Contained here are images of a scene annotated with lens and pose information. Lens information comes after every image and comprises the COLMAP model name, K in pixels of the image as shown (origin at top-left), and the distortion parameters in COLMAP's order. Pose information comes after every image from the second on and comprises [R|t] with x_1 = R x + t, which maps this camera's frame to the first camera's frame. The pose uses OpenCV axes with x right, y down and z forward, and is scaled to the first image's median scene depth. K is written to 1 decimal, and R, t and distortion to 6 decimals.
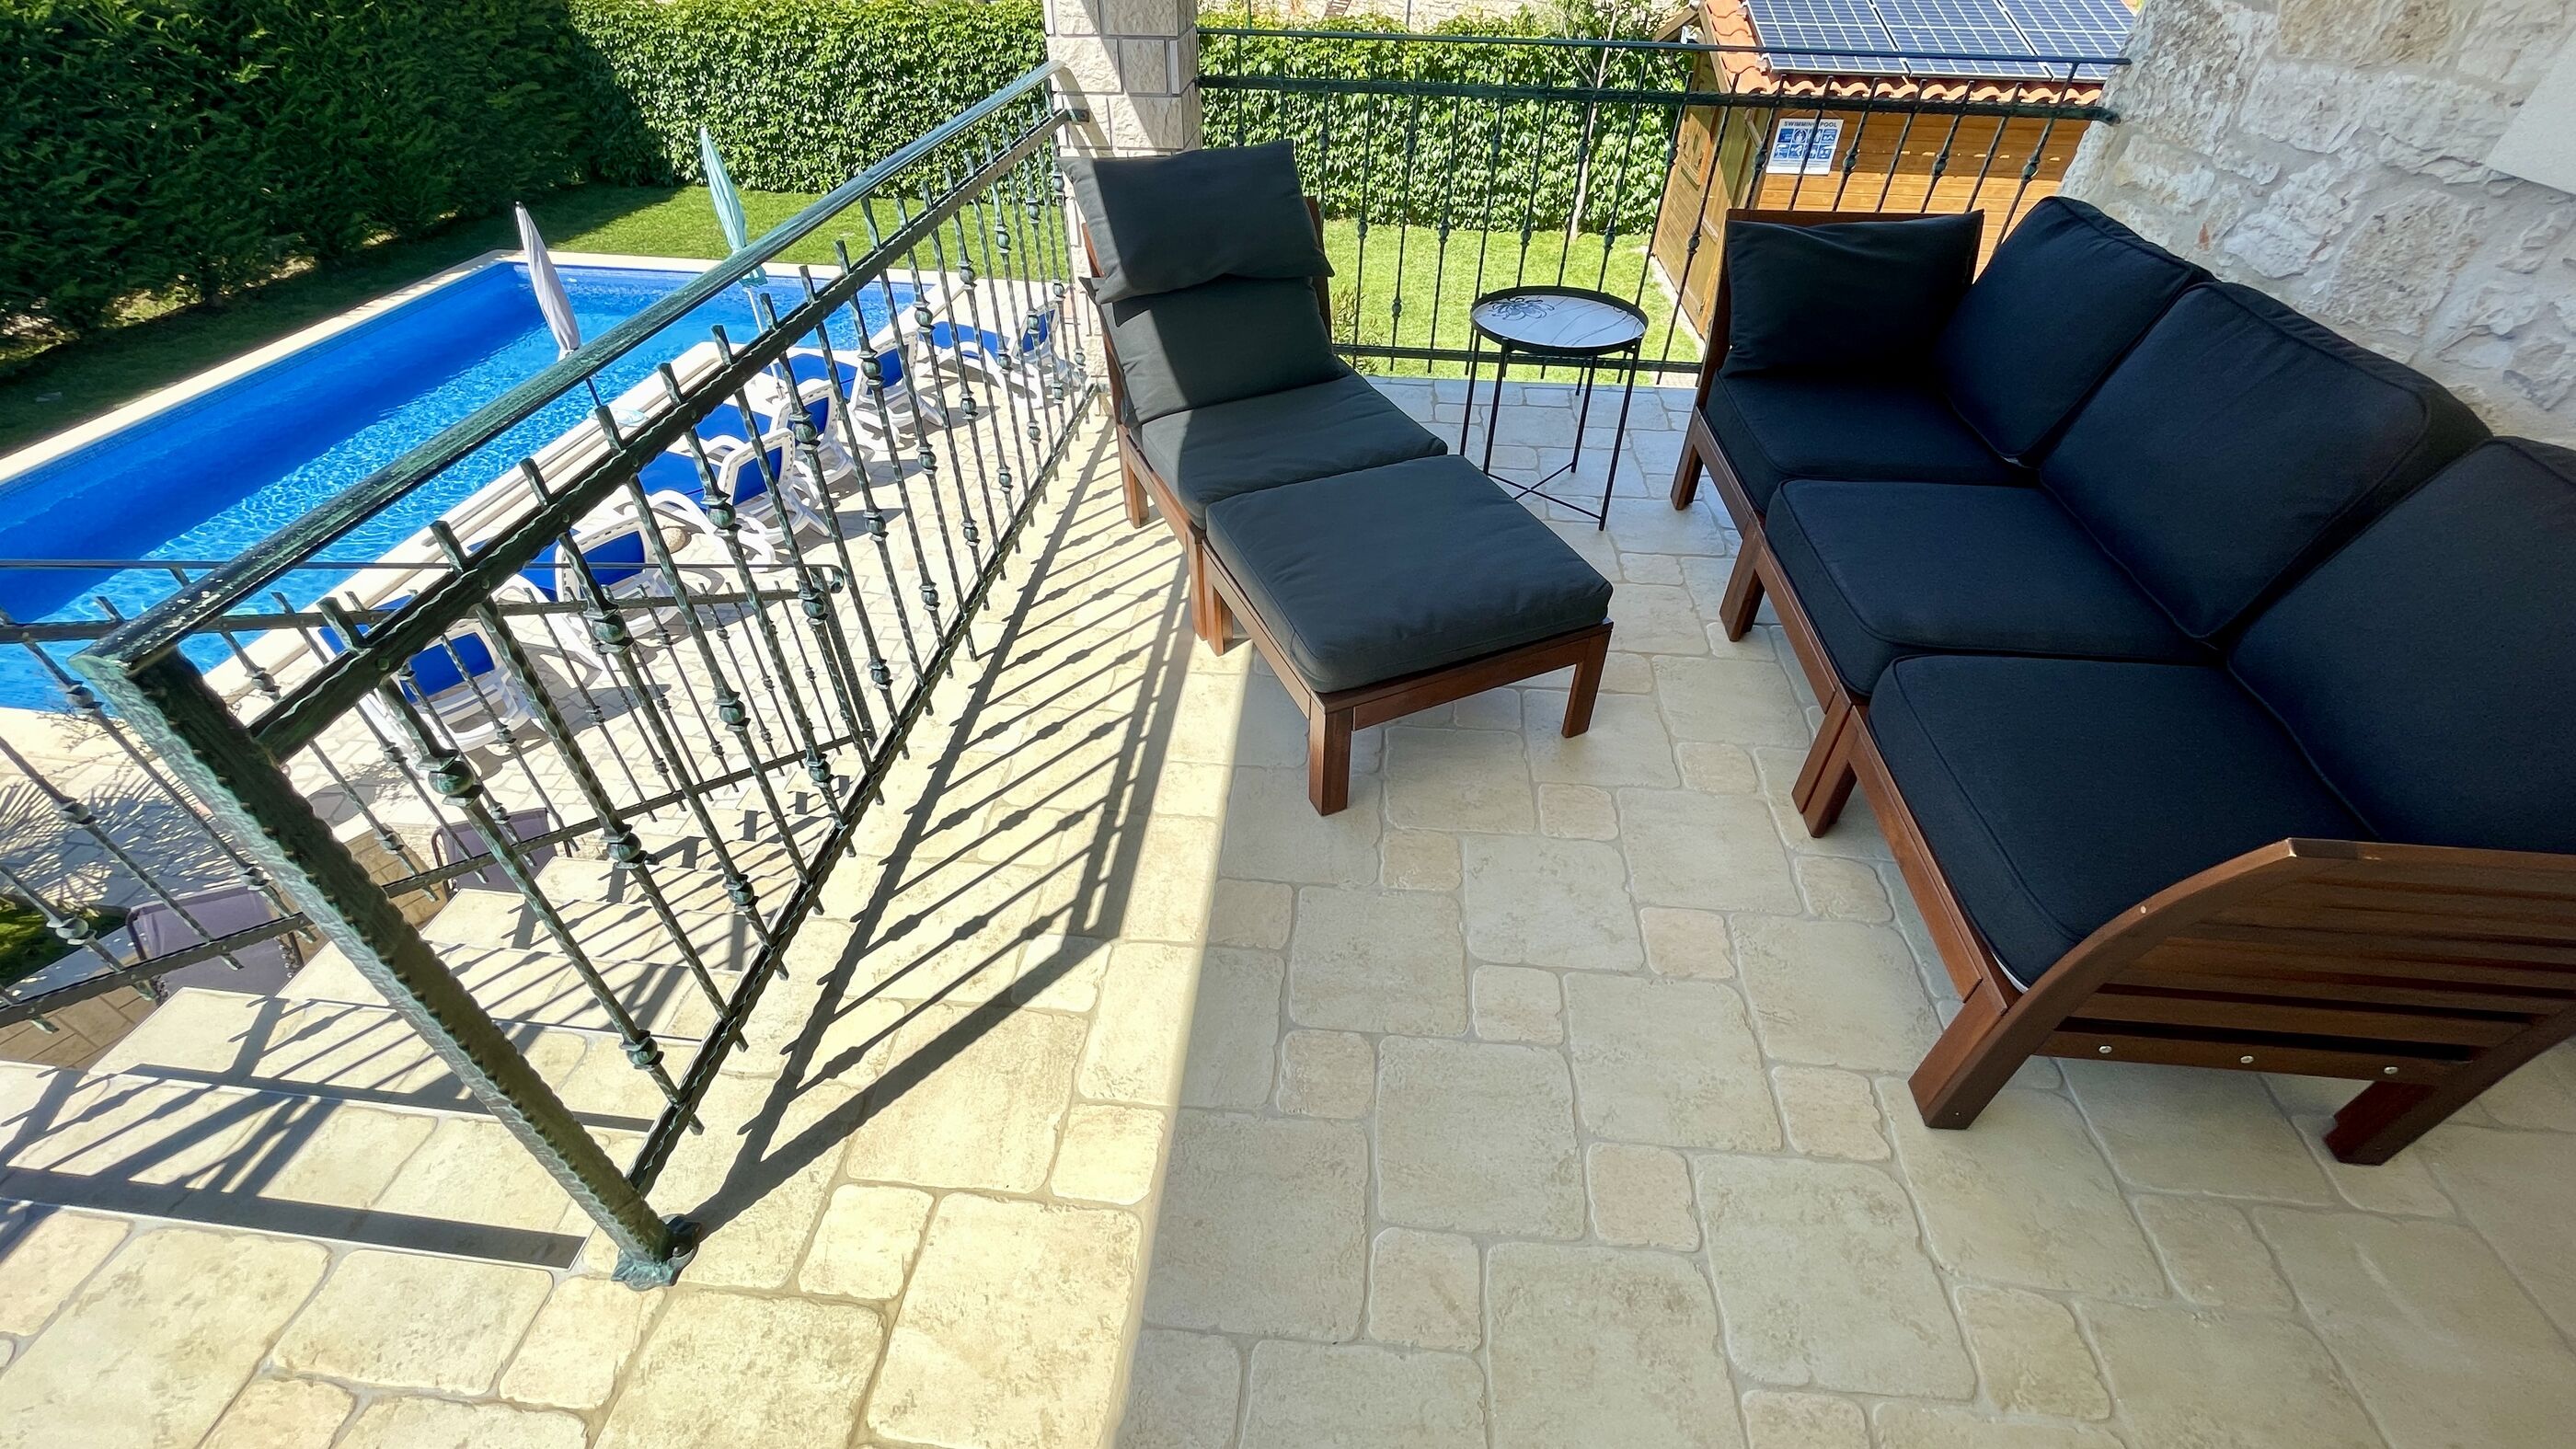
lens RADIAL K [[1039.0, 0, 1293.4], [0, 1039.0, 729.1], [0, 0, 1]] dist [-0.001806, -0.000799]
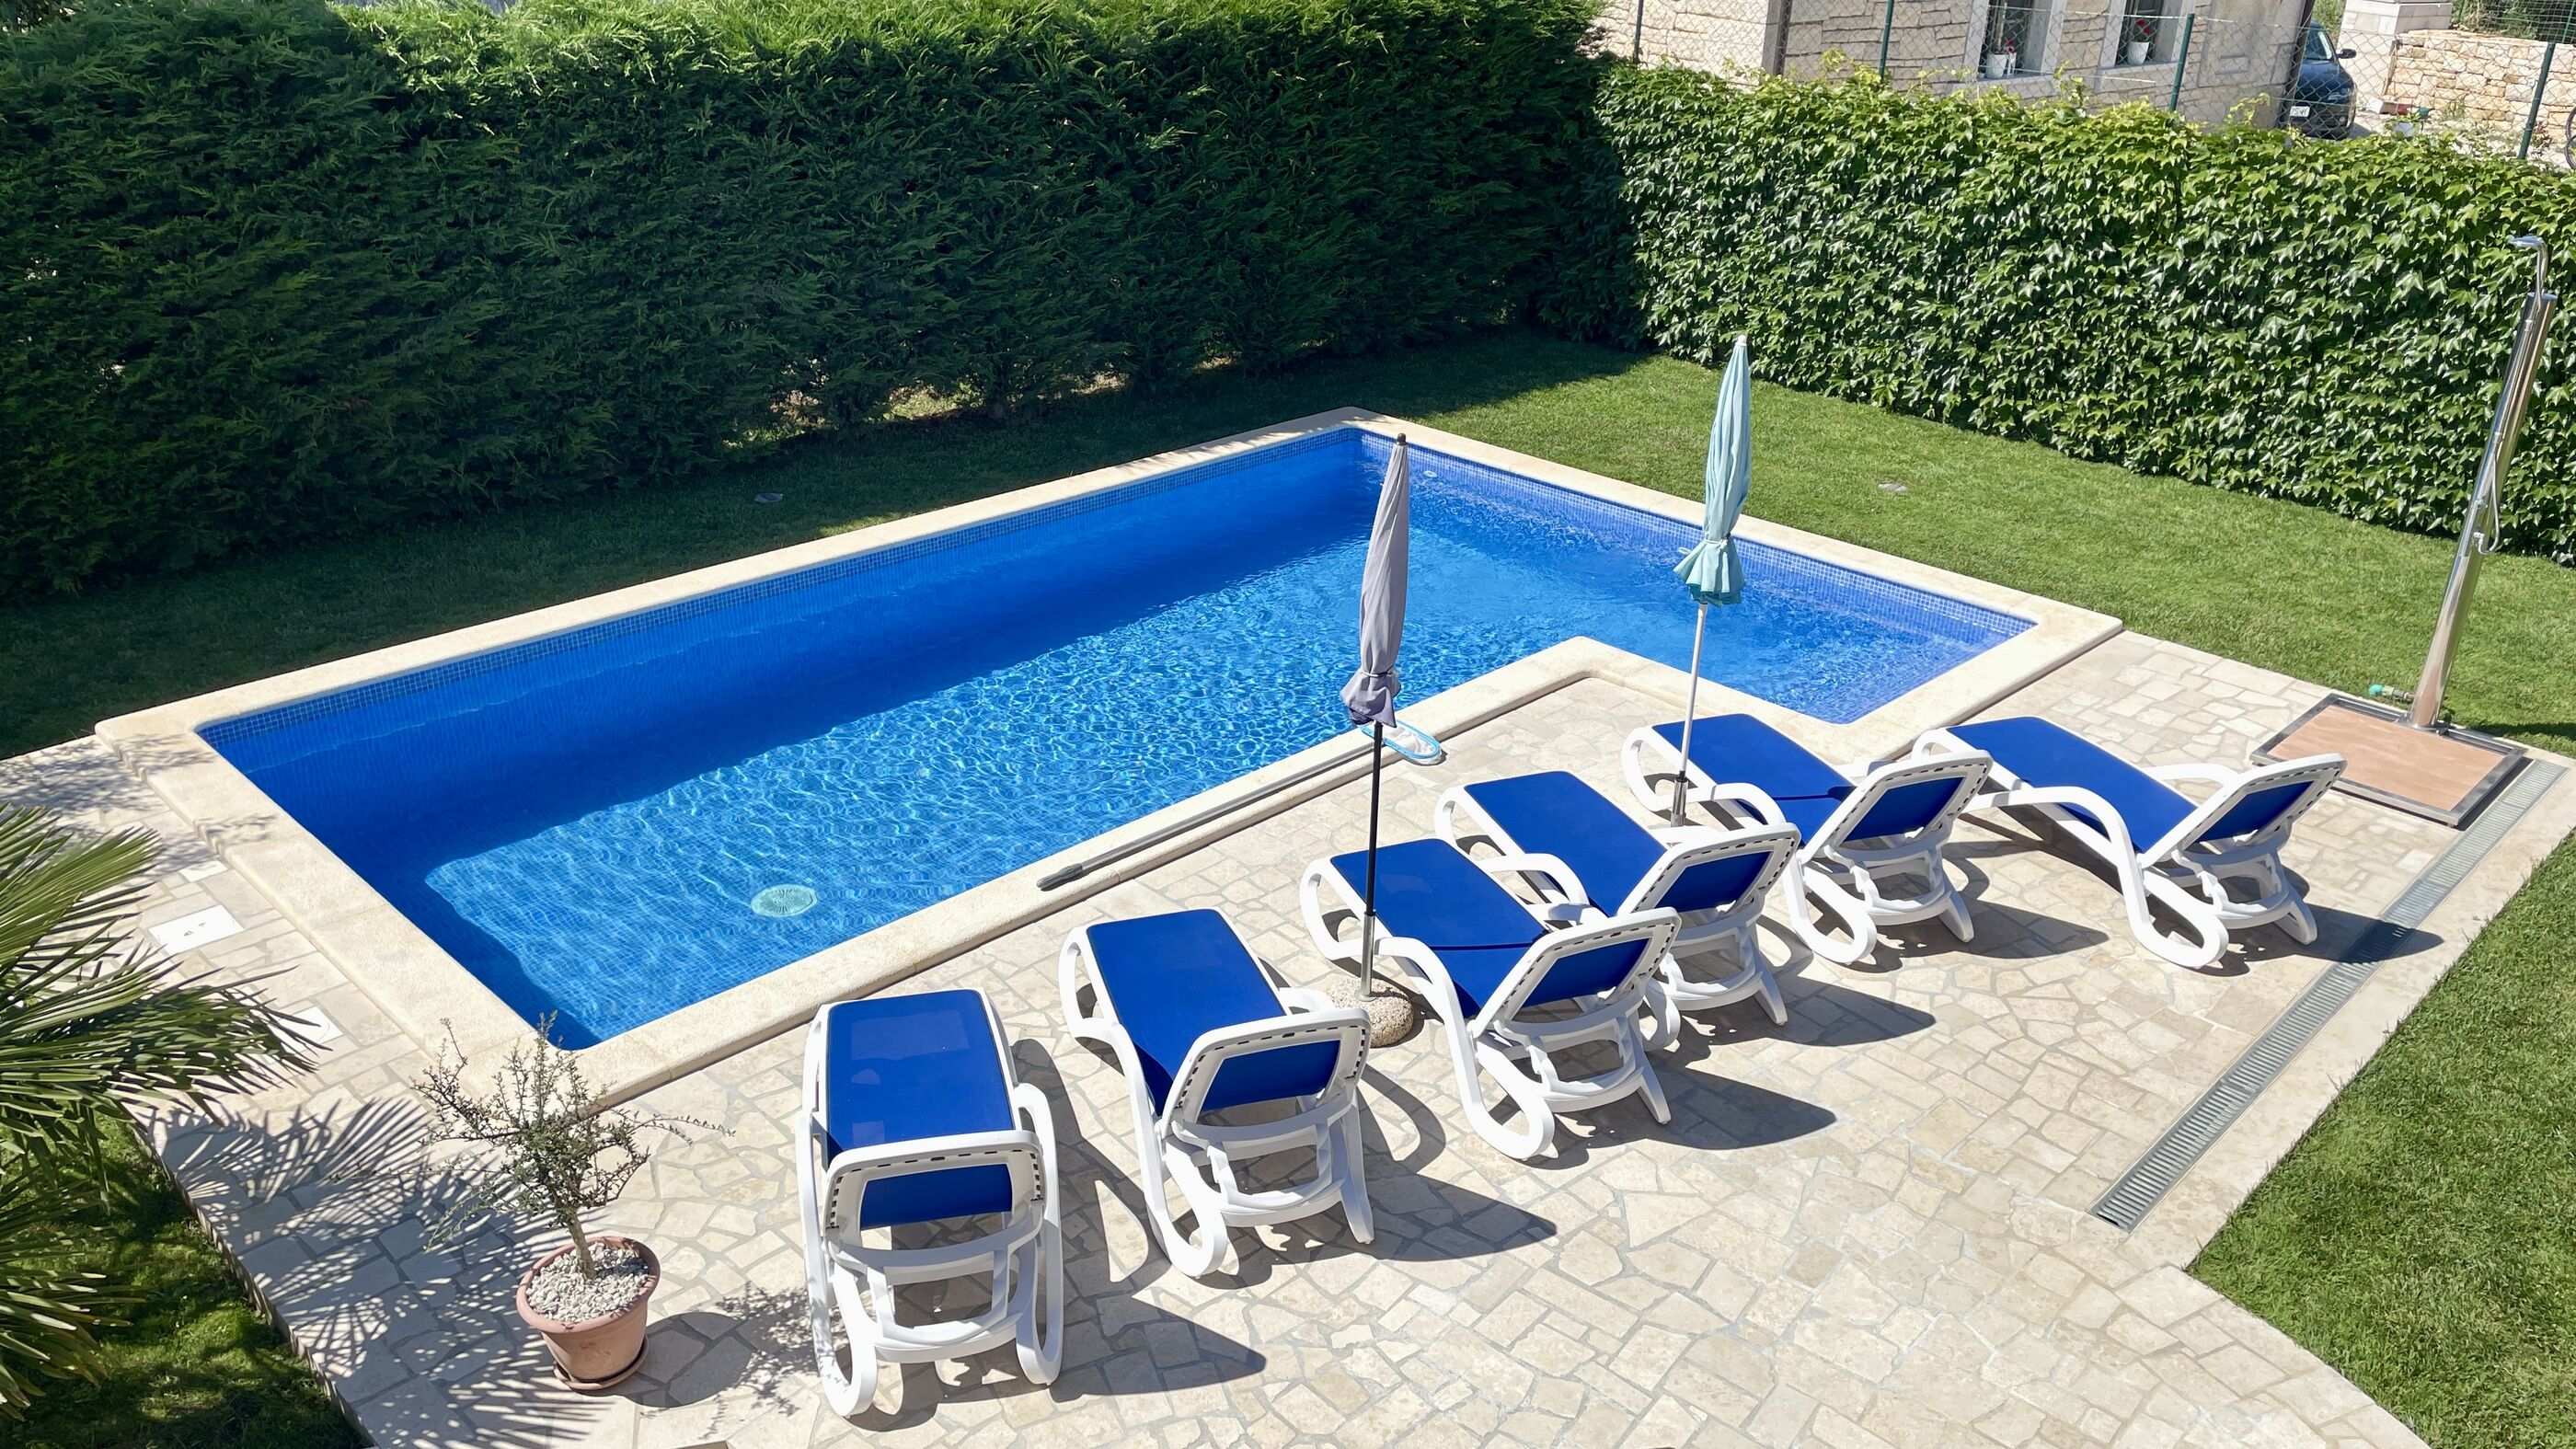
lens RADIAL K [[1880.9, 0, 1276.1], [0, 1880.9, 717.6], [0, 0, 1]] dist [0.003648, -0.026717]
pose [[0.779990, 0.263240, -0.567732, -0.099713], [-0.409775, 0.900518, -0.145436, -0.101498], [0.472968, 0.346081, 0.810265, 0.111747]]
